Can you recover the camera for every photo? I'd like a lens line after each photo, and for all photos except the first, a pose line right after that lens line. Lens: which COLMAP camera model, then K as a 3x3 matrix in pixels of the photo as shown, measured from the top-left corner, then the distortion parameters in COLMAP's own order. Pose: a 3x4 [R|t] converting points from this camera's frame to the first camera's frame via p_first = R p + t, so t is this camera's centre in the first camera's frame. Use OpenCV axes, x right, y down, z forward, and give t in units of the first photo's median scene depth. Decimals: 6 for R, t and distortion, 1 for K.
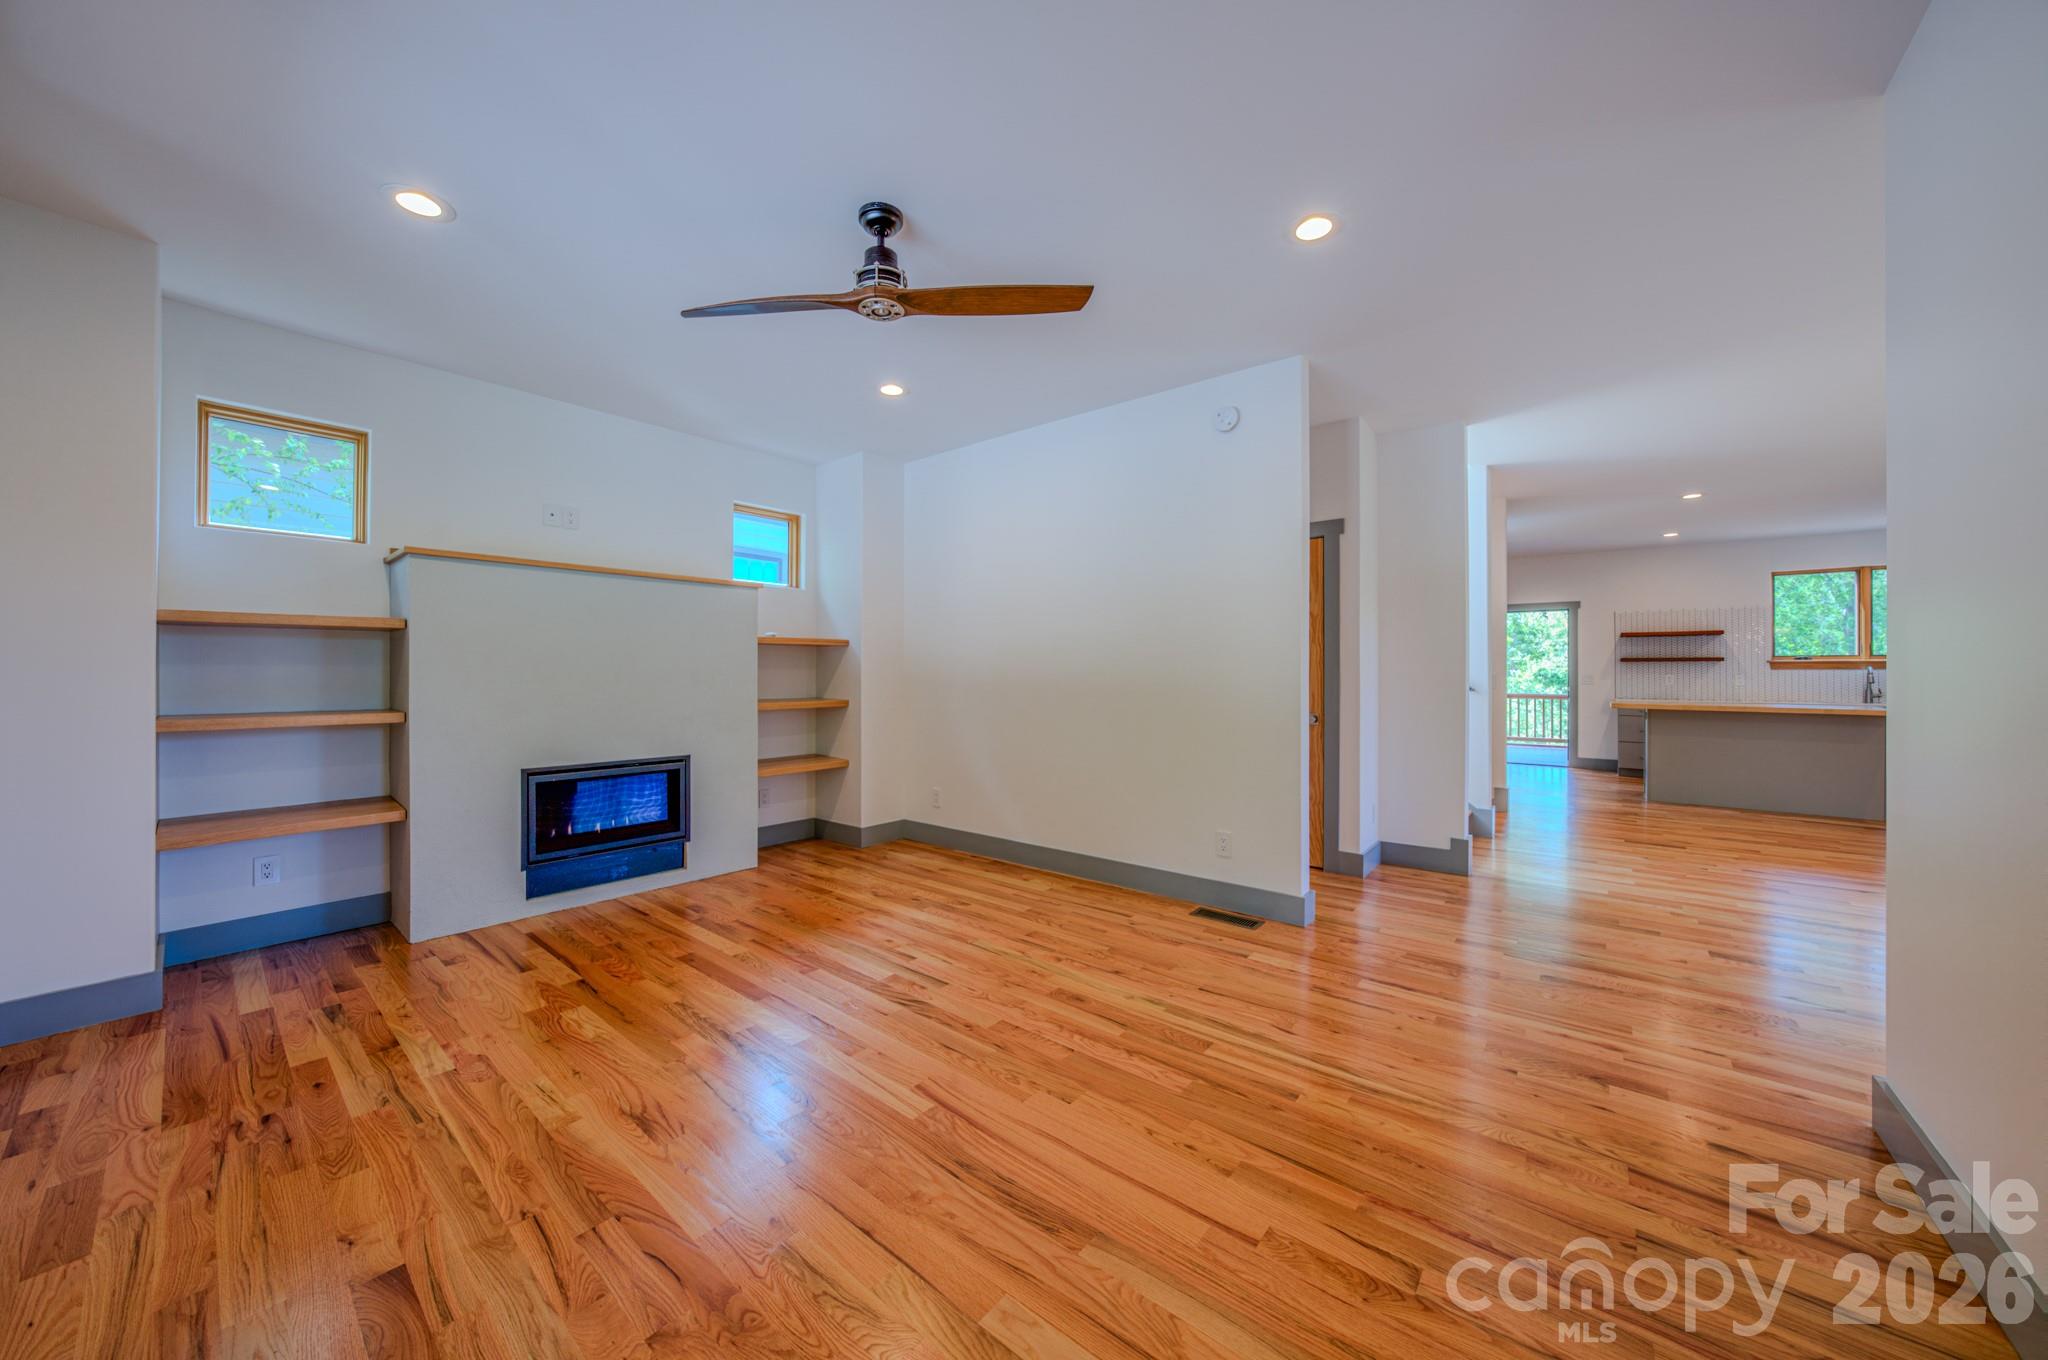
lens RADIAL K [[706.7, 0, 1023.0], [0, 706.7, 672.6], [0, 0, 1]] dist [-0.015852, 0.000401]
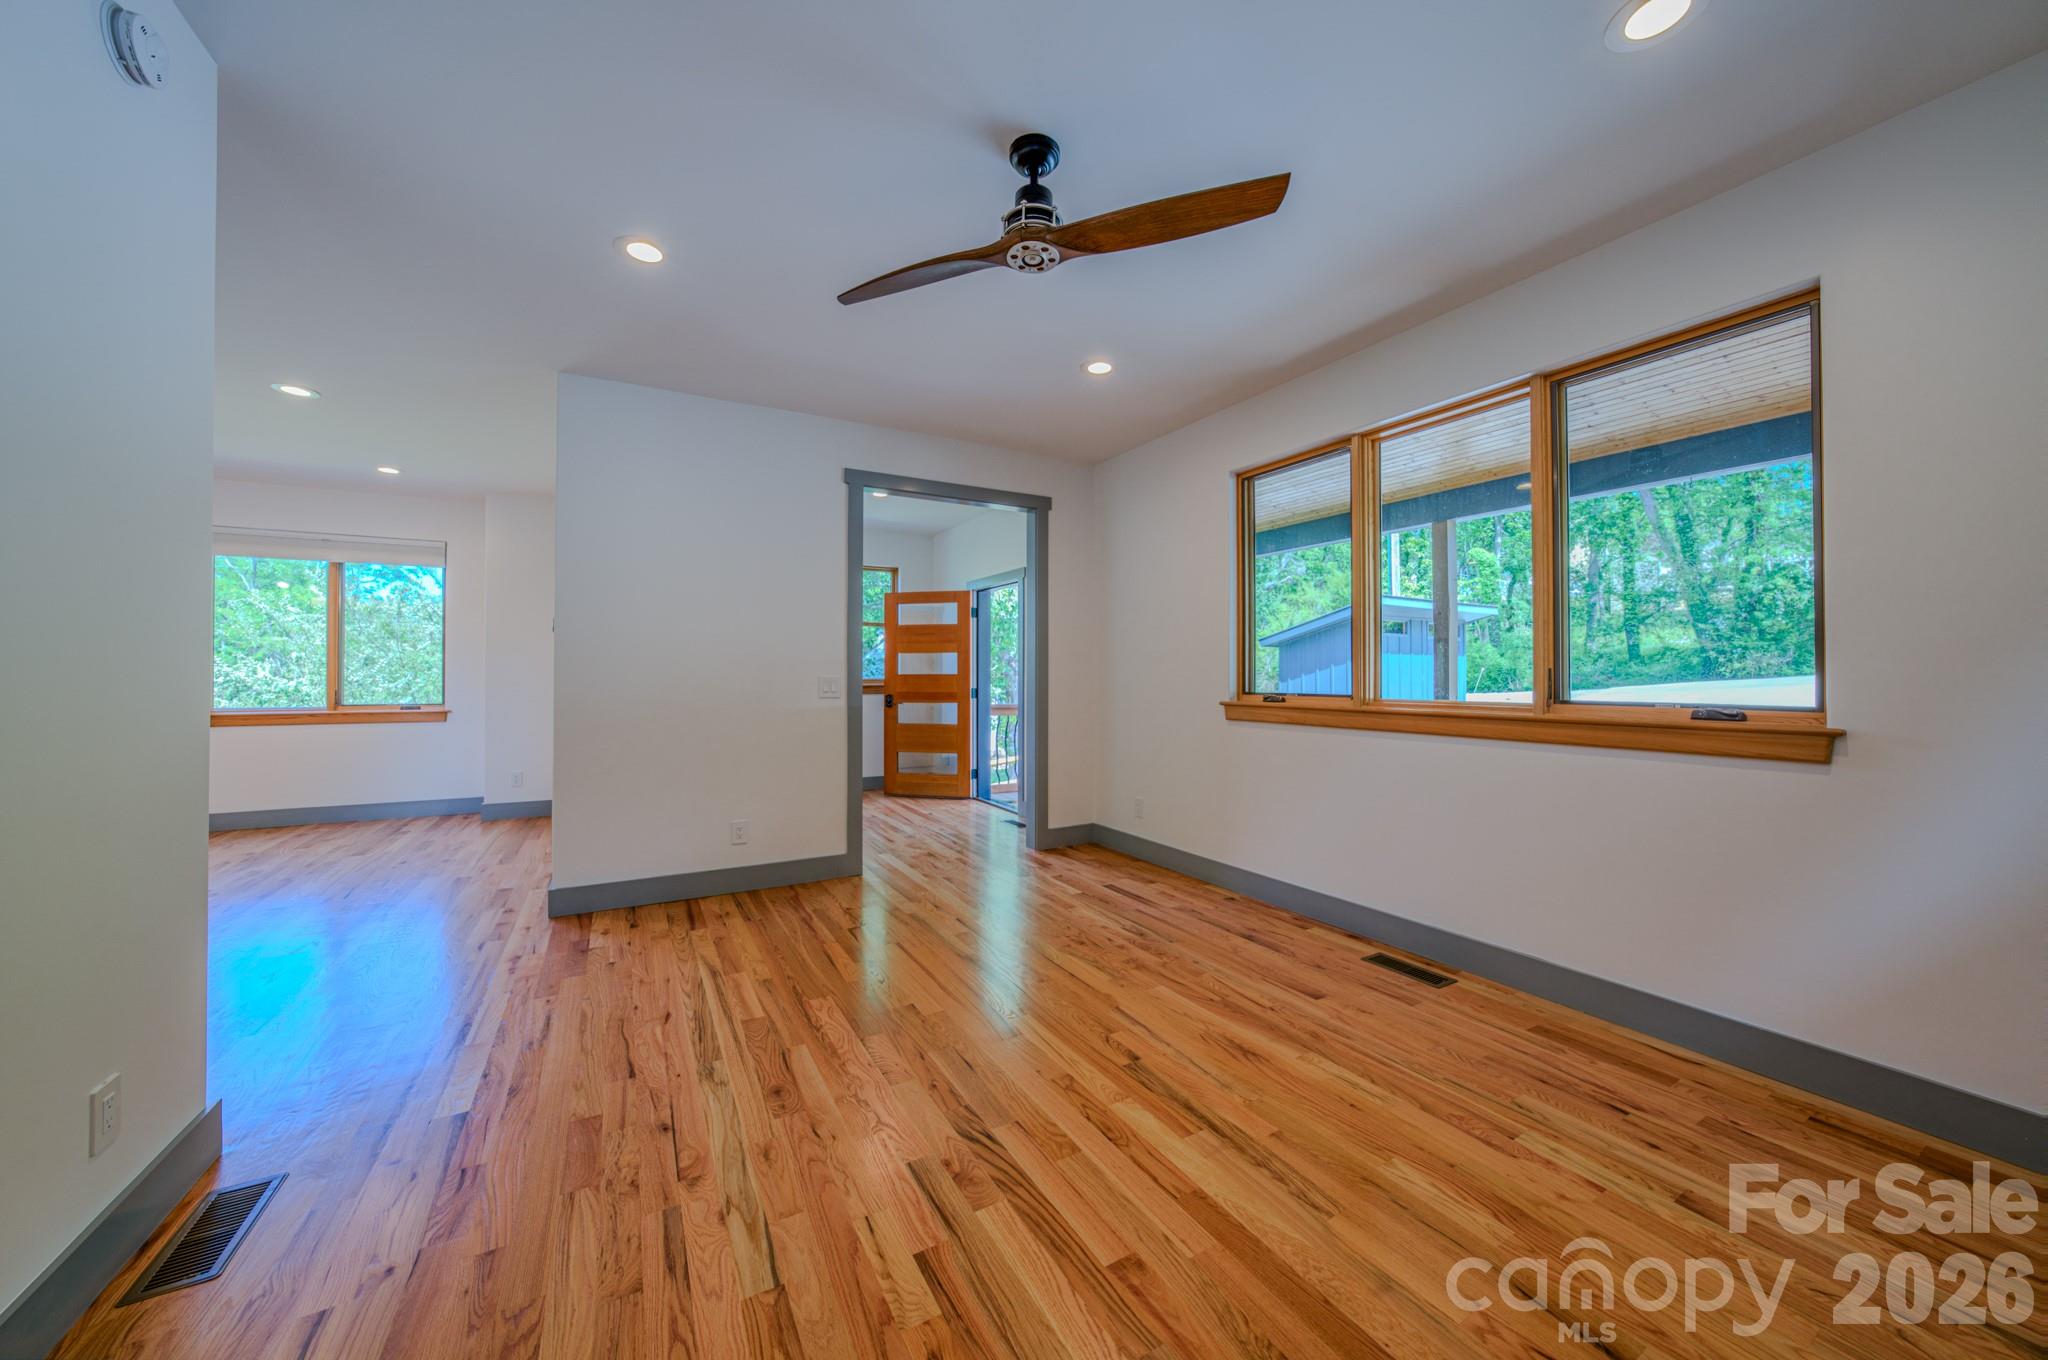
lens RADIAL K [[706.7, 0, 1023.0], [0, 706.7, 672.6], [0, 0, 1]] dist [-0.015852, 0.000401]
pose [[-0.933784, -0.001689, 0.357832, -0.345103], [-0.004144, 0.999973, -0.006095, 0.000569], [-0.357812, -0.007175, -0.933766, 1.250473]]
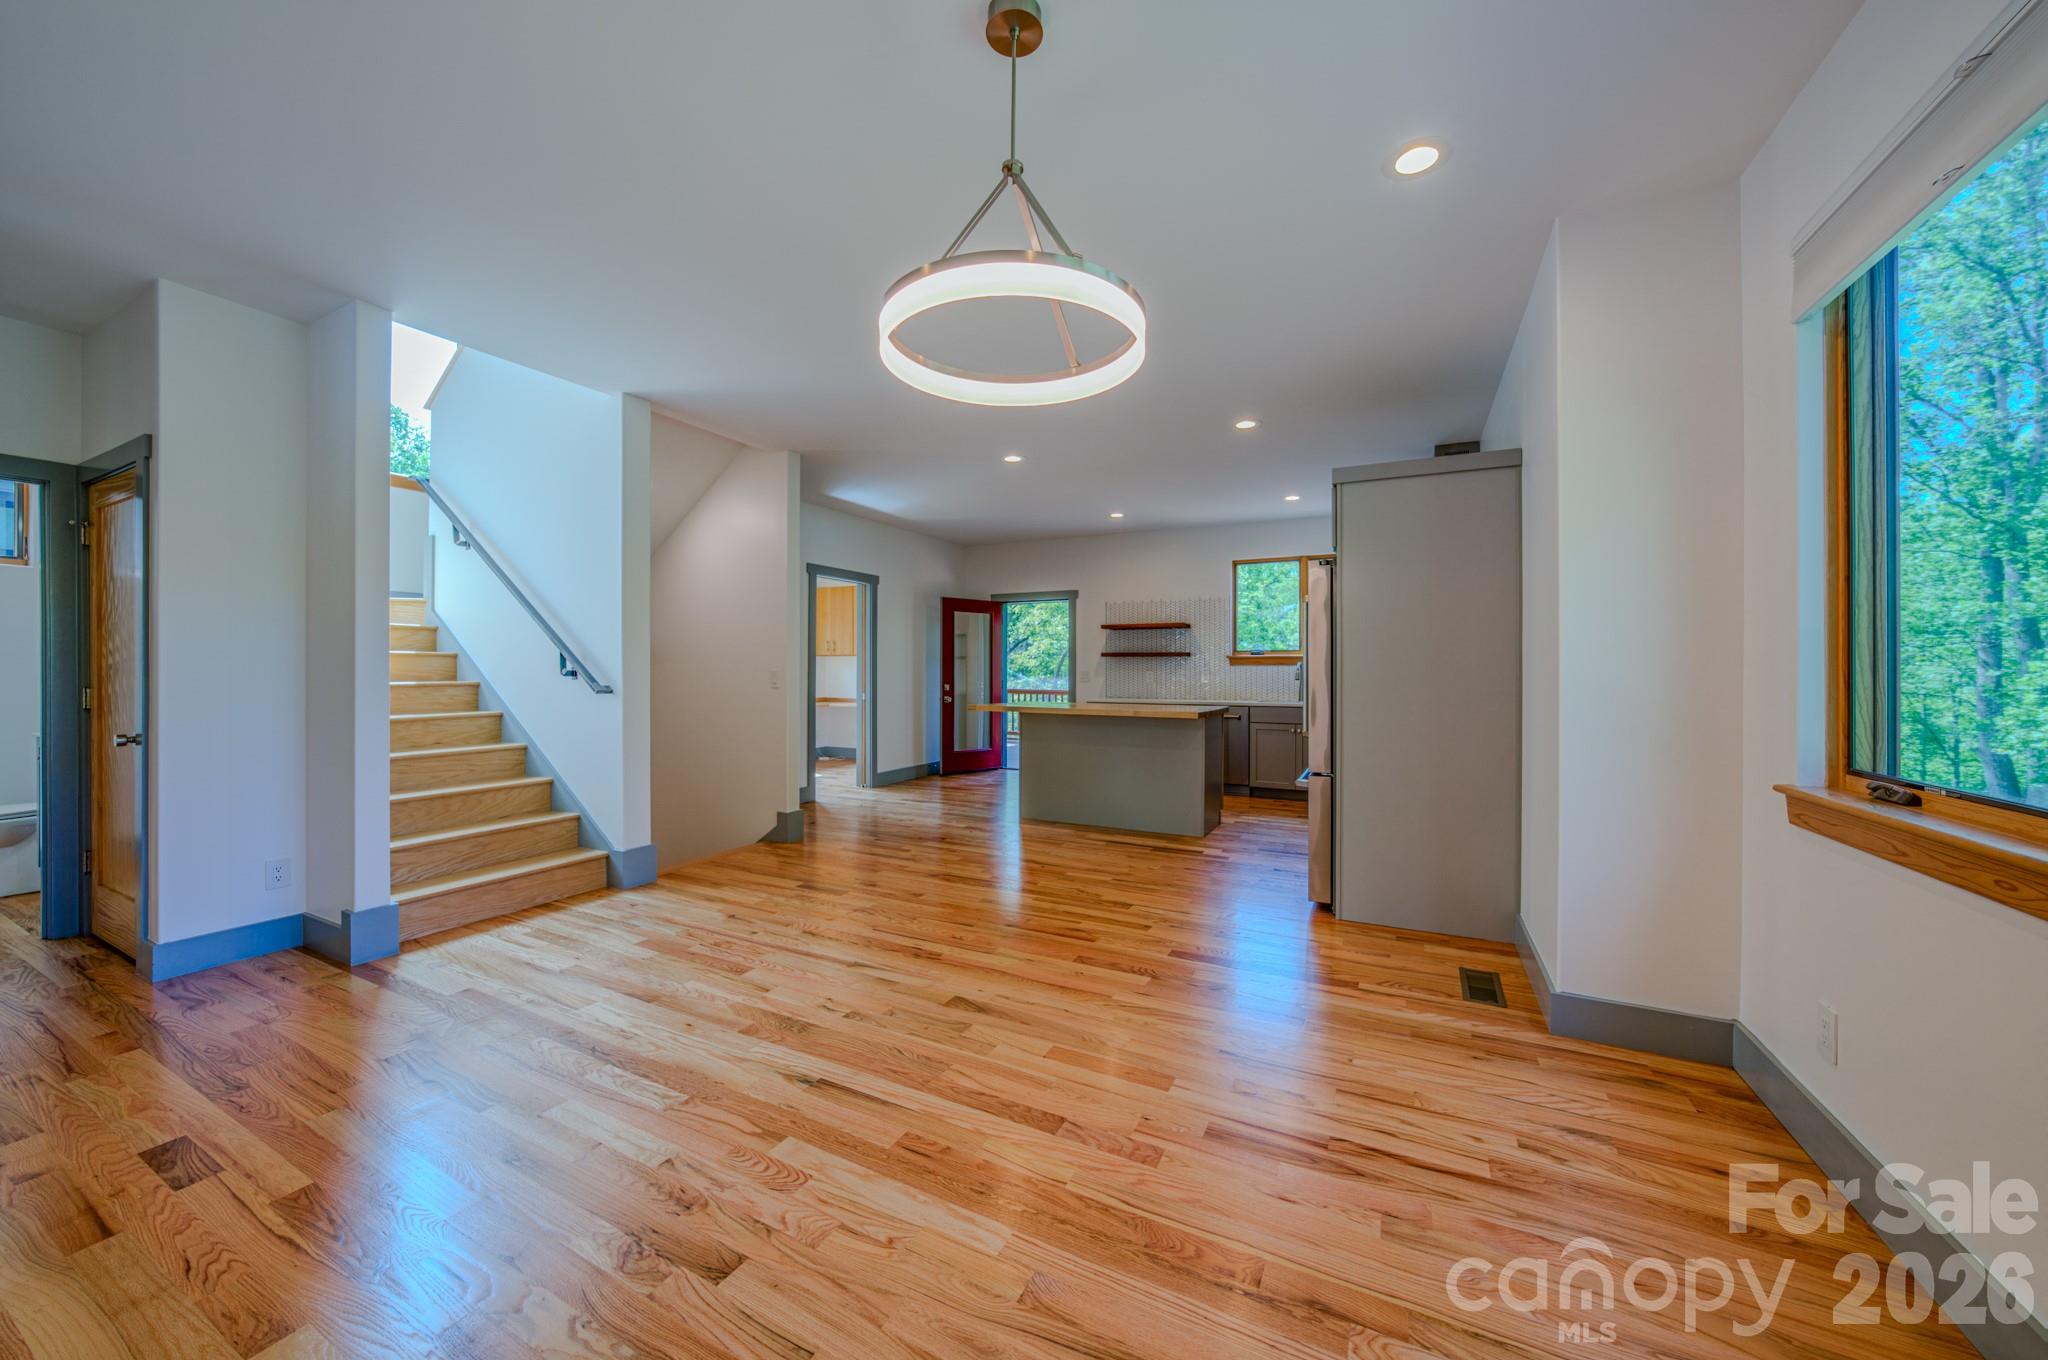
lens RADIAL K [[731.1, 0, 1024.1], [0, 731.1, 672.5], [0, 0, 1]] dist [-0.016342, 0.000117]
pose [[0.977506, -0.001429, 0.210904, 1.372216], [0.000320, 0.999986, 0.005291, 0.000006], [-0.210909, -0.005104, 0.977492, 0.230796]]
